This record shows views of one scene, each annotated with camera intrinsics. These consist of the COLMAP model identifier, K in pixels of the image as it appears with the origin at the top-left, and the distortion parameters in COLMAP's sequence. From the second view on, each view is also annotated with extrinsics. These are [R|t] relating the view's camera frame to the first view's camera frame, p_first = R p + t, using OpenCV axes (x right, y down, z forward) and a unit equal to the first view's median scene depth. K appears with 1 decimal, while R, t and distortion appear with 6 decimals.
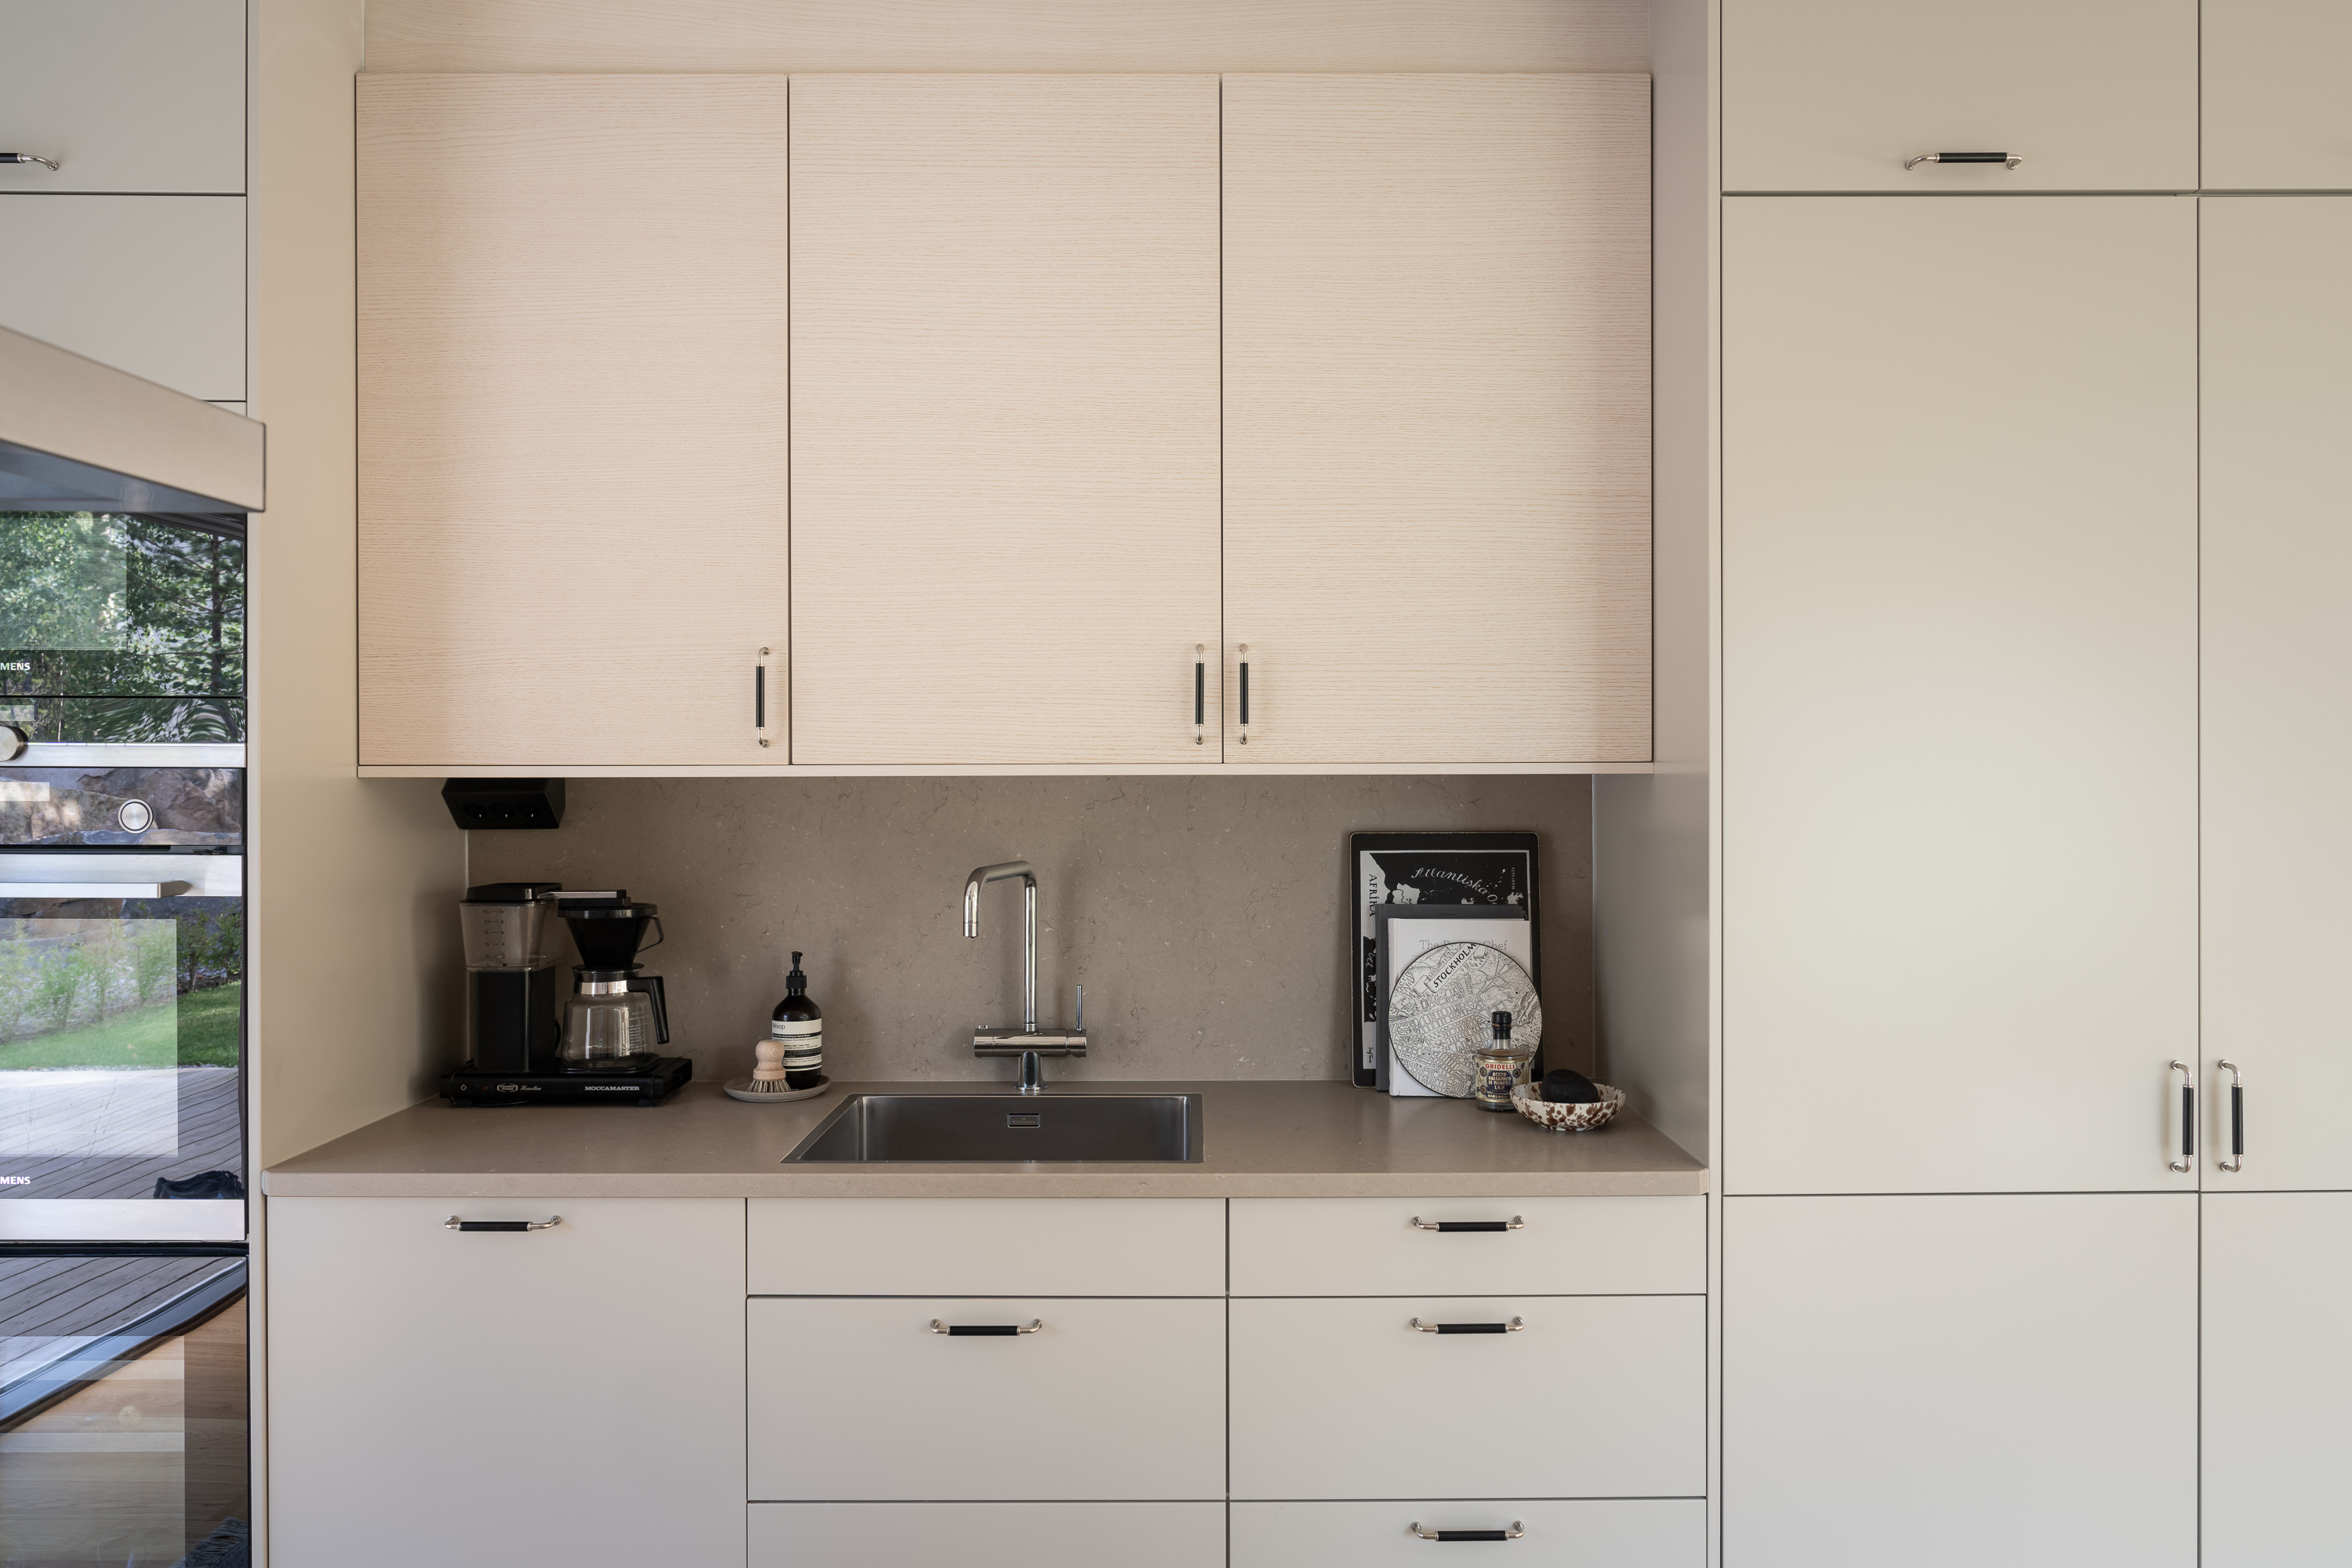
lens RADIAL K [[1598.9, 0, 1174.7], [0, 1598.9, 778.9], [0, 0, 1]] dist [-0.011446, 0.005806]
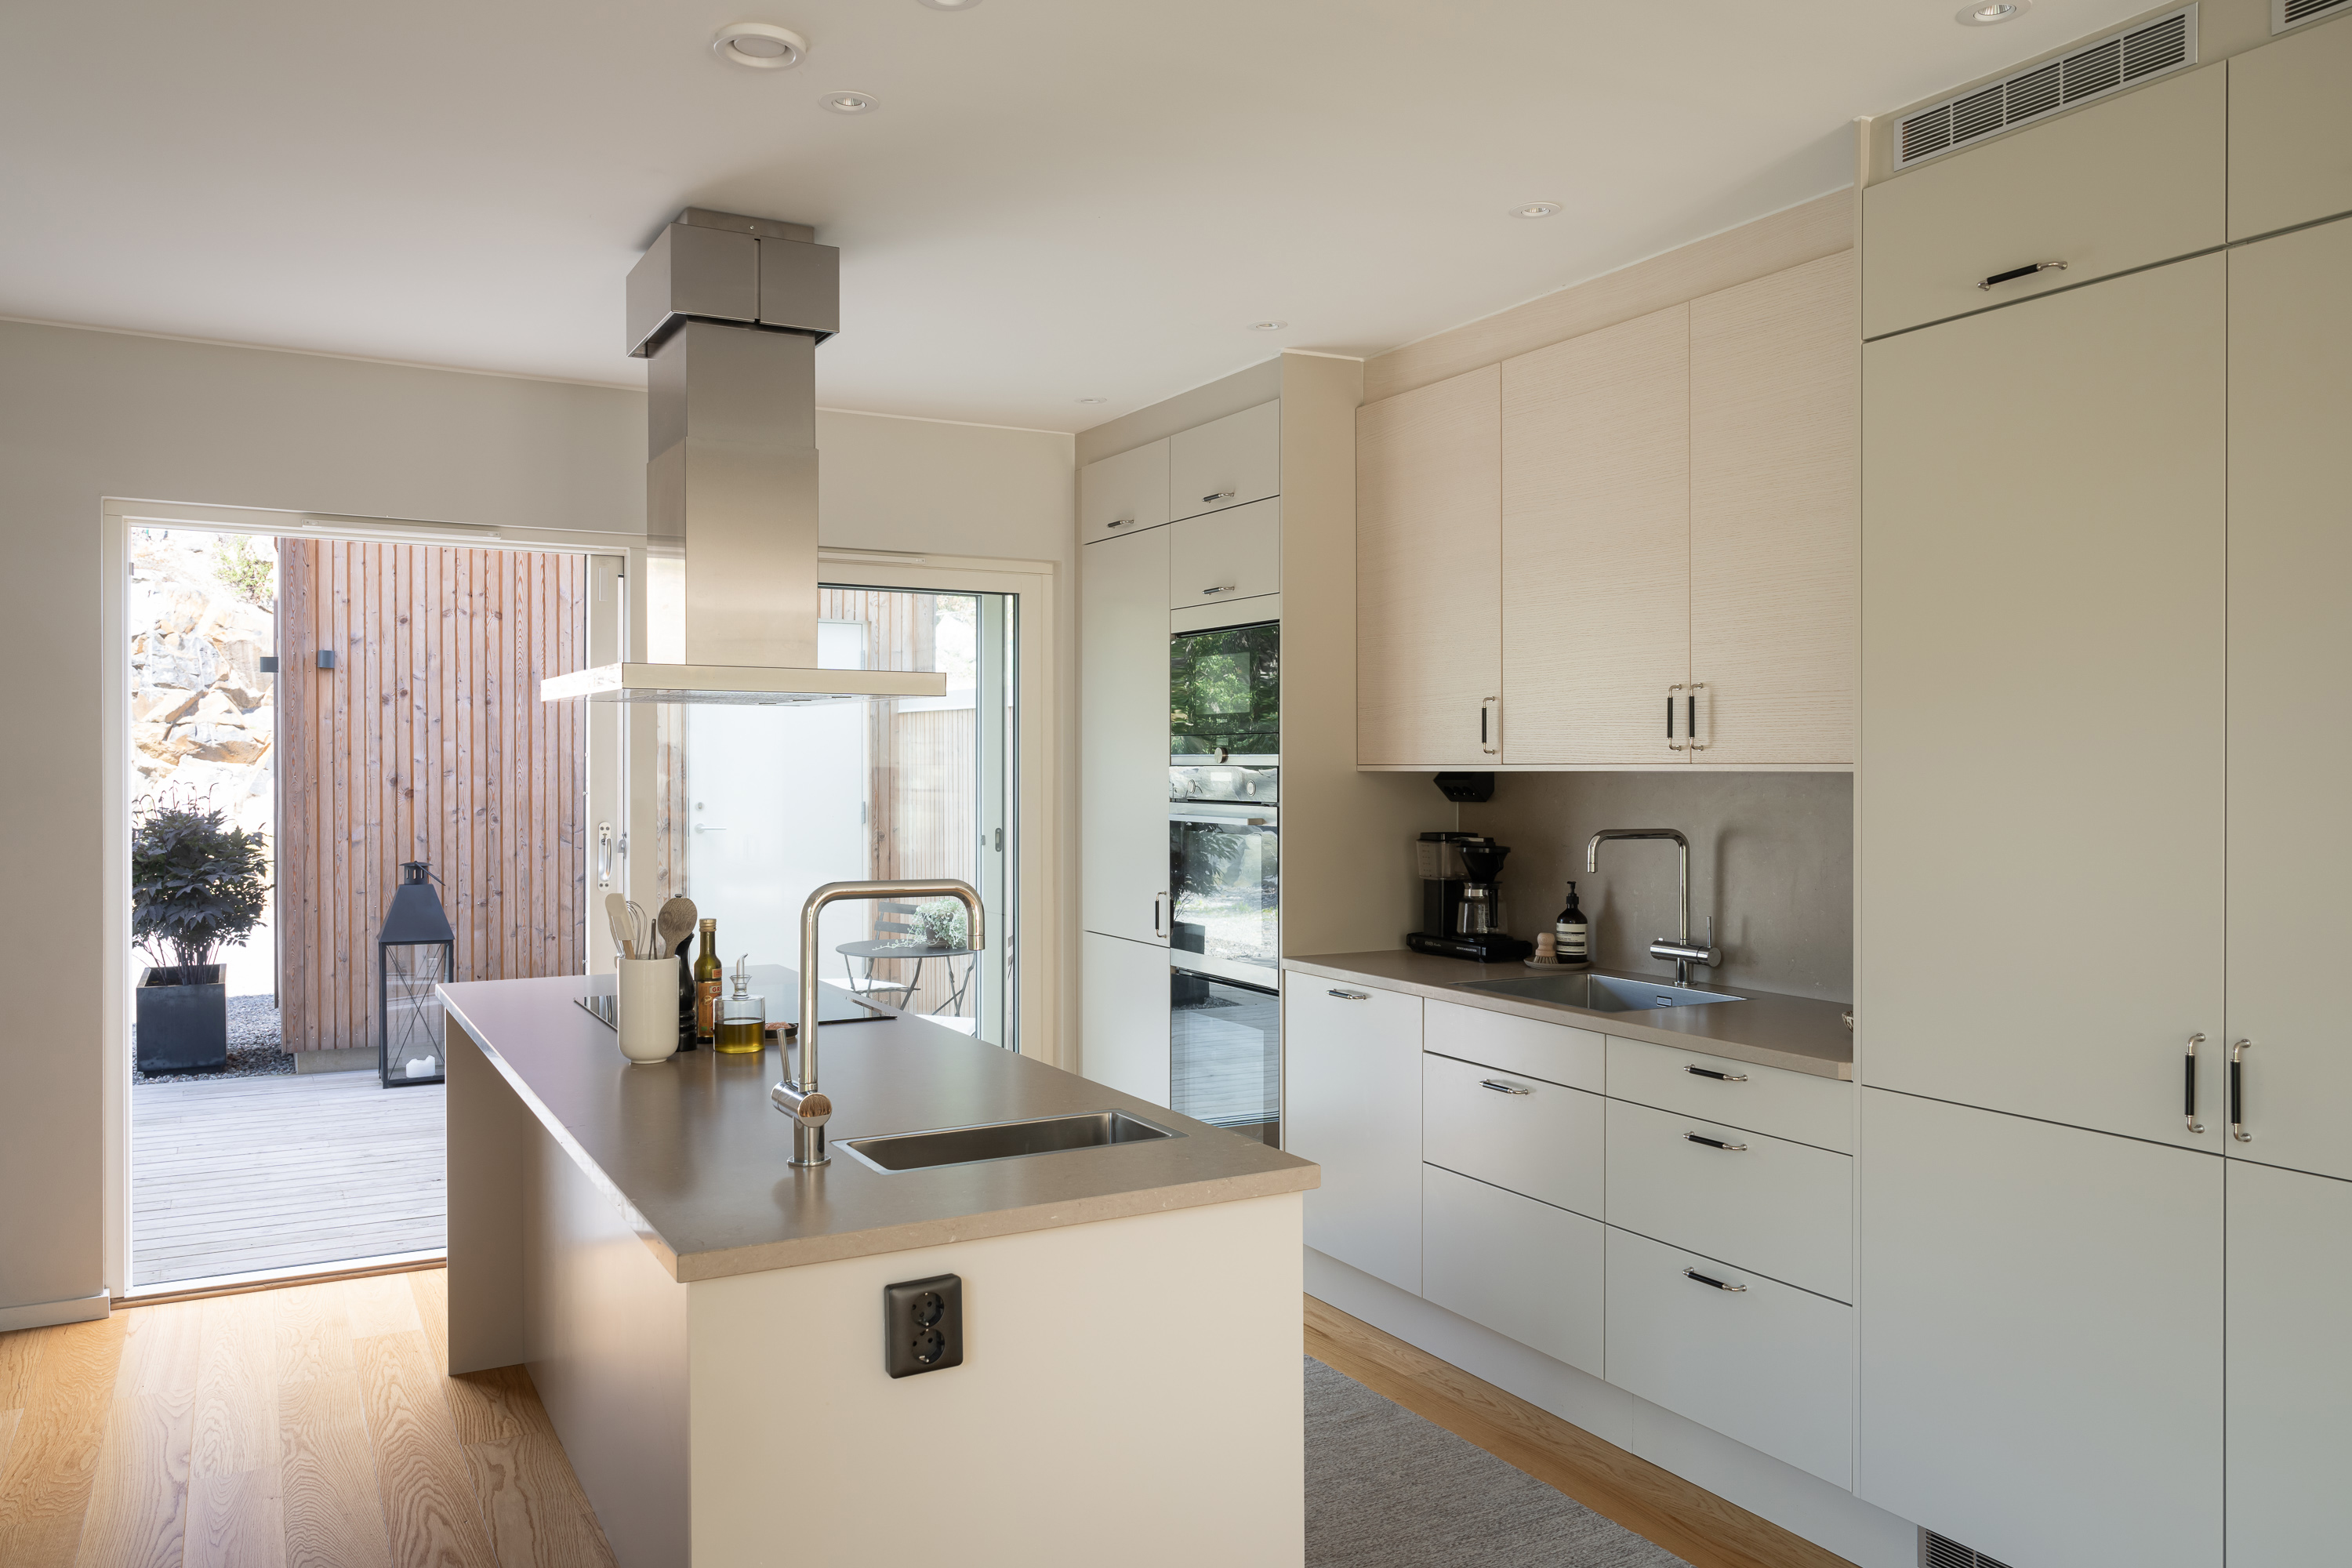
lens RADIAL K [[1674.3, 0, 1182.1], [0, 1674.3, 778.8], [0, 0, 1]] dist [-0.001786, 0.000634]
pose [[0.481111, 0.008471, -0.876619, 1.083549], [-0.006078, 0.999962, 0.006326, -0.002547], [0.876639, 0.002285, 0.481144, -0.154090]]
